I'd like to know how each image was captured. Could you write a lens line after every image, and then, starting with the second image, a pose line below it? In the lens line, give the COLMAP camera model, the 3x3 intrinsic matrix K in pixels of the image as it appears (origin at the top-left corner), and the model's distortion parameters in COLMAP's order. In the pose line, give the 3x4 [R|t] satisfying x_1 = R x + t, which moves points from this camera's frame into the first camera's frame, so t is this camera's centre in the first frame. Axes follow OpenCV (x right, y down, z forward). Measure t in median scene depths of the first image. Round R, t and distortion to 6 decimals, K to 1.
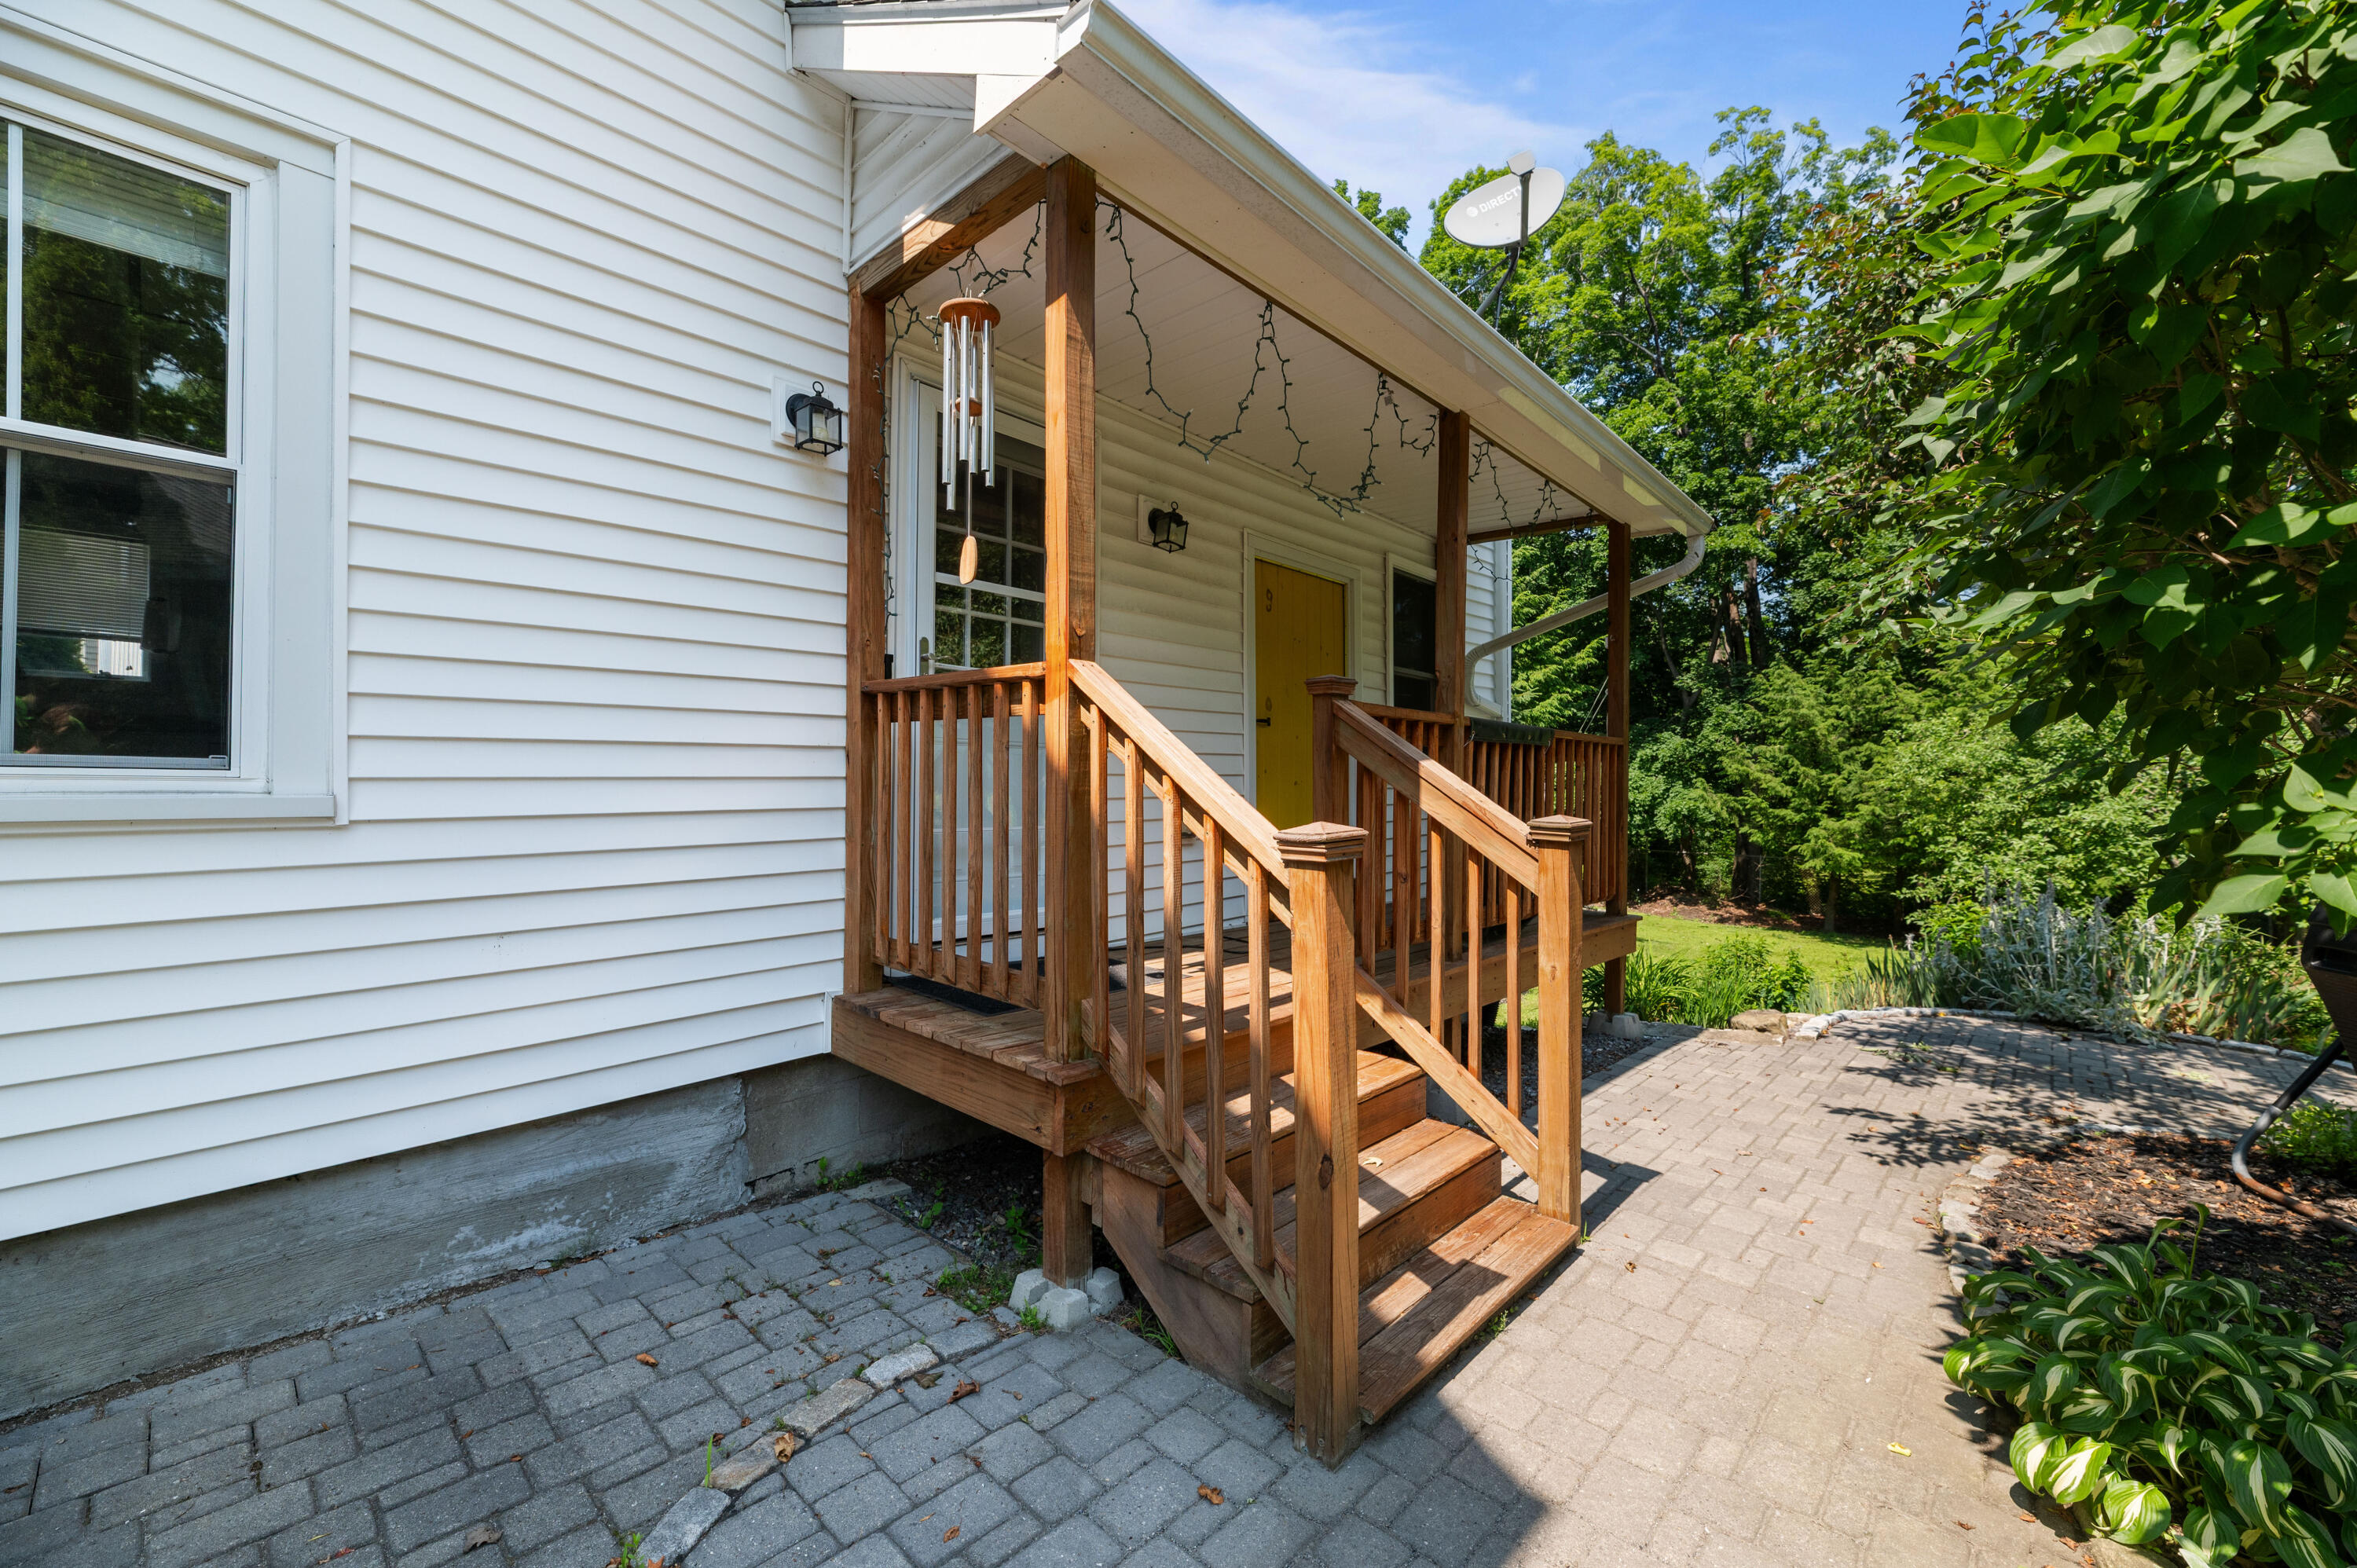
lens RADIAL K [[956.3, 0, 1178.2], [0, 956.3, 787.8], [0, 0, 1]] dist [0.001033, 0.000308]
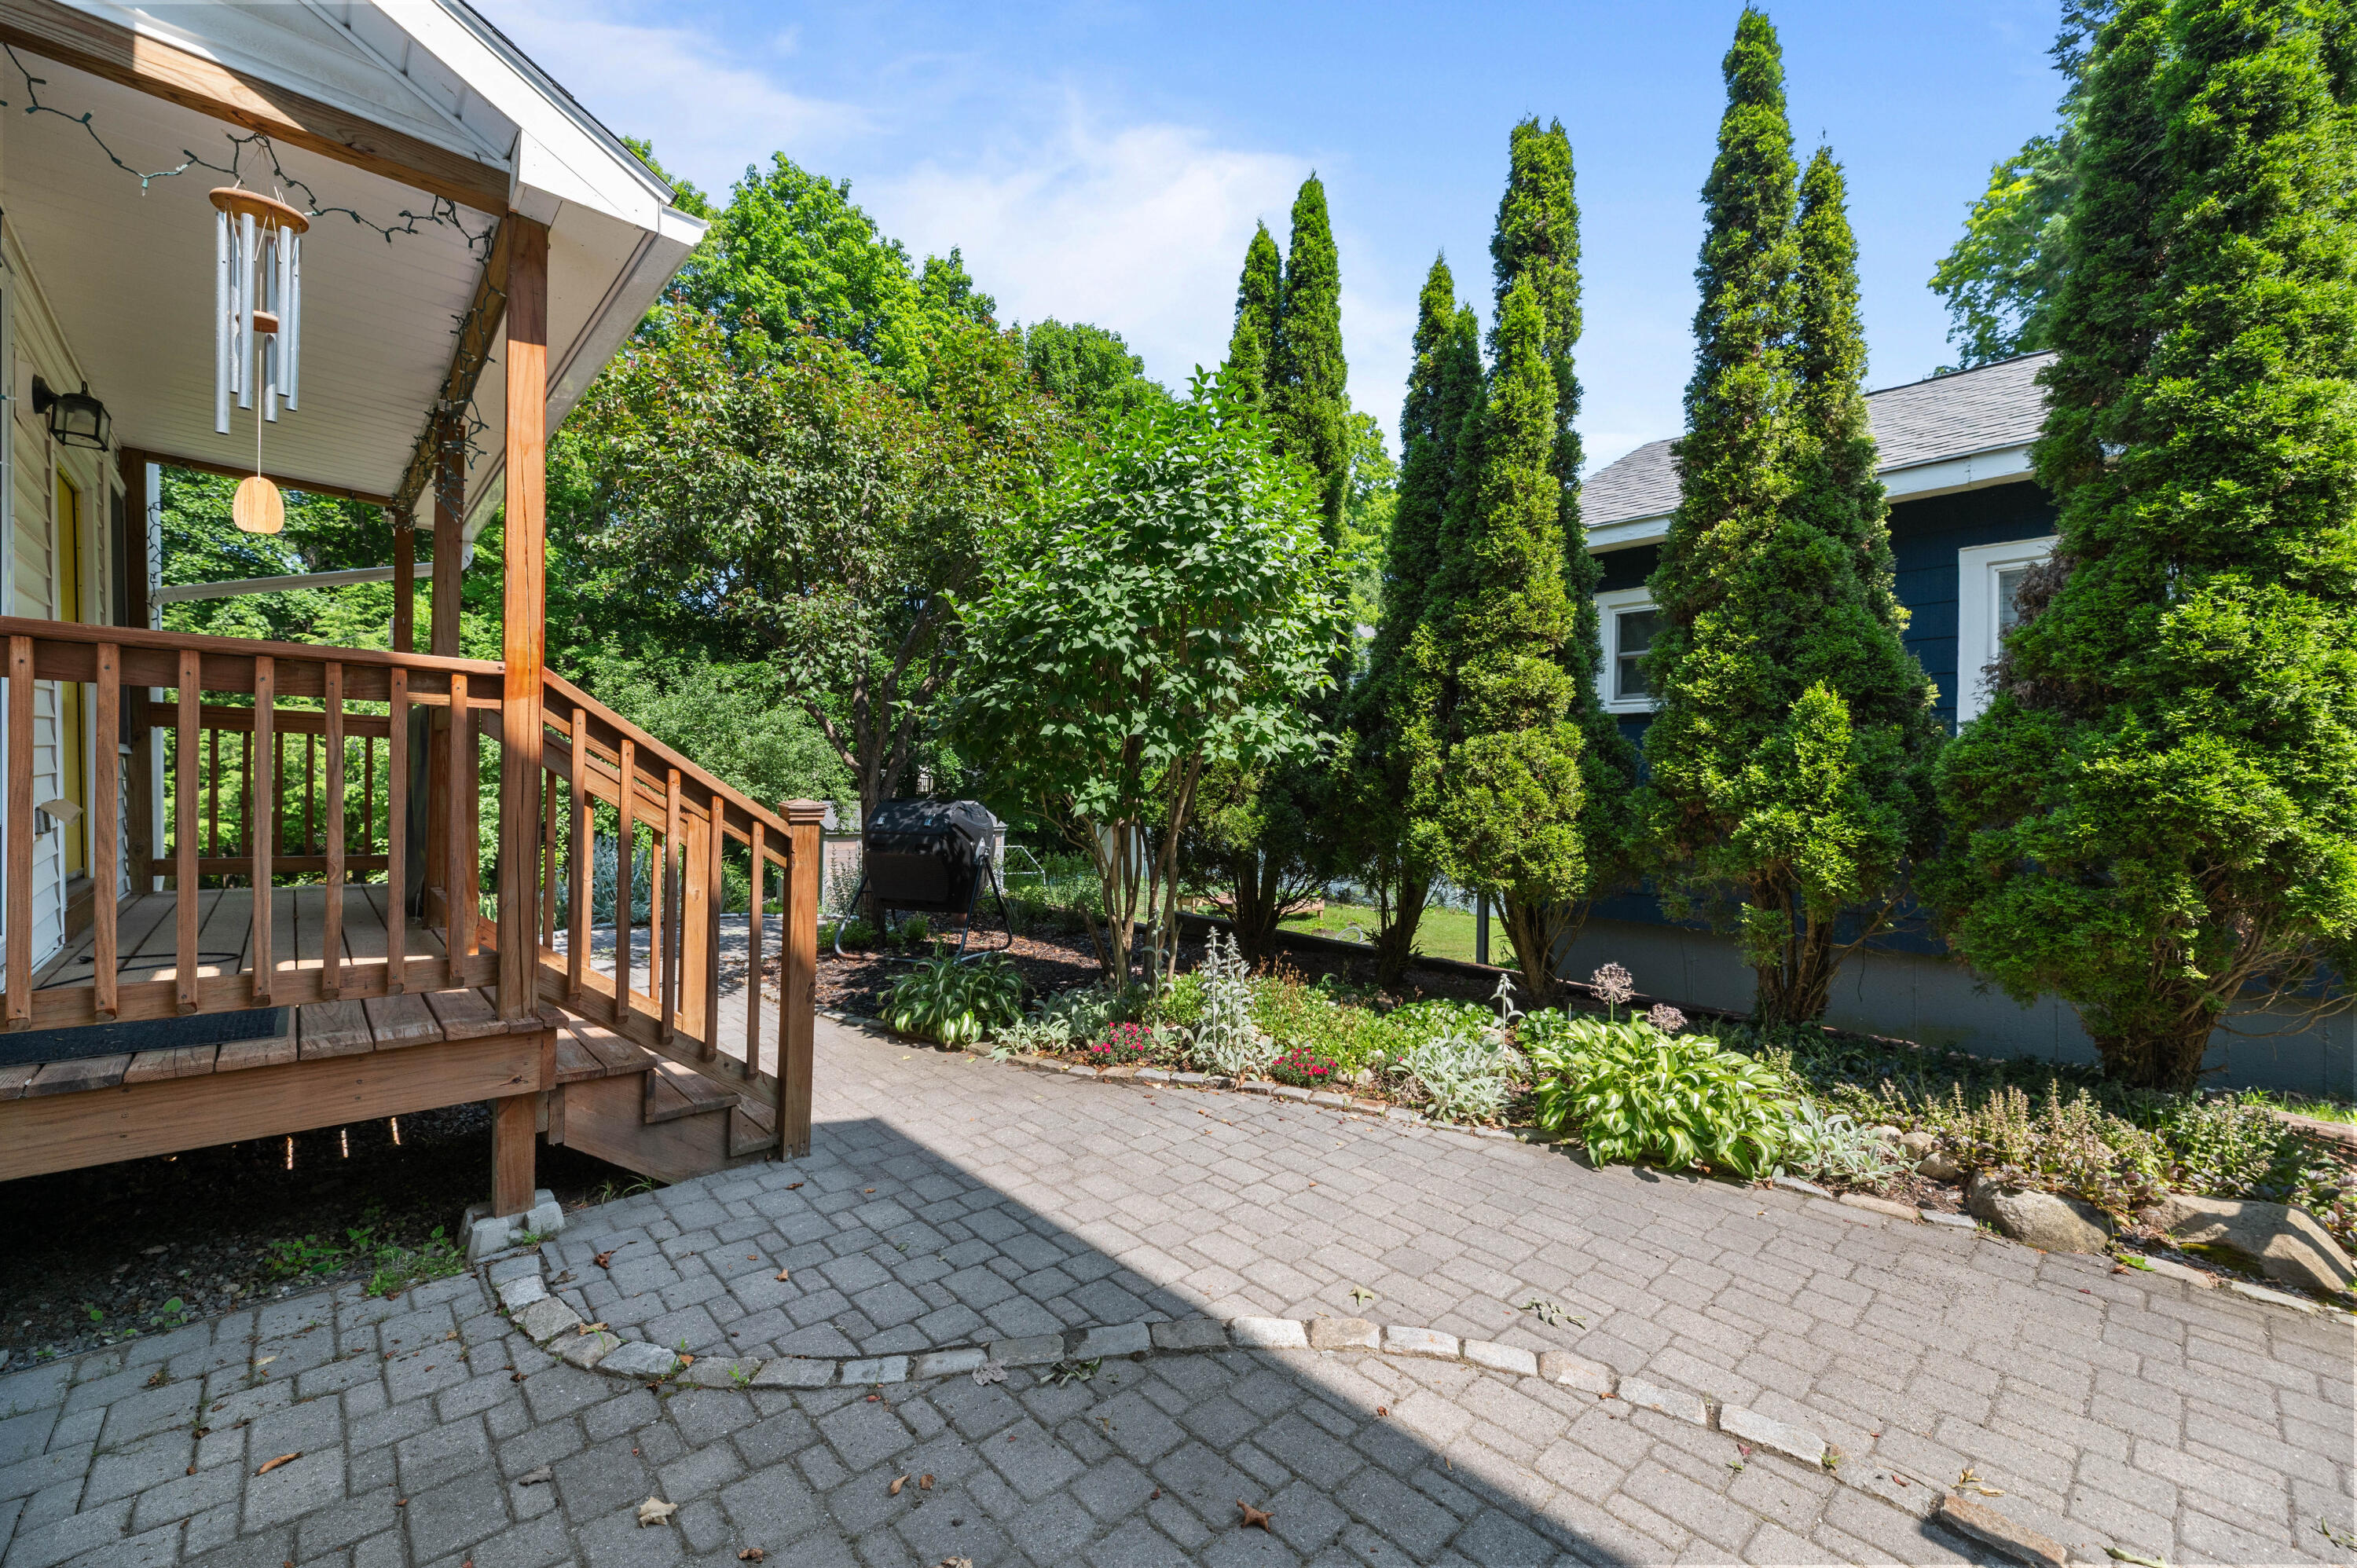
lens RADIAL K [[956.3, 0, 1167.3], [0, 956.3, 786.3], [0, 0, 1]] dist [0.001033, 0.000308]
pose [[0.069330, -0.022922, 0.997330, -0.498916], [-0.017987, 0.999545, 0.024223, -0.012470], [-0.997432, -0.019618, 0.068886, 0.067086]]
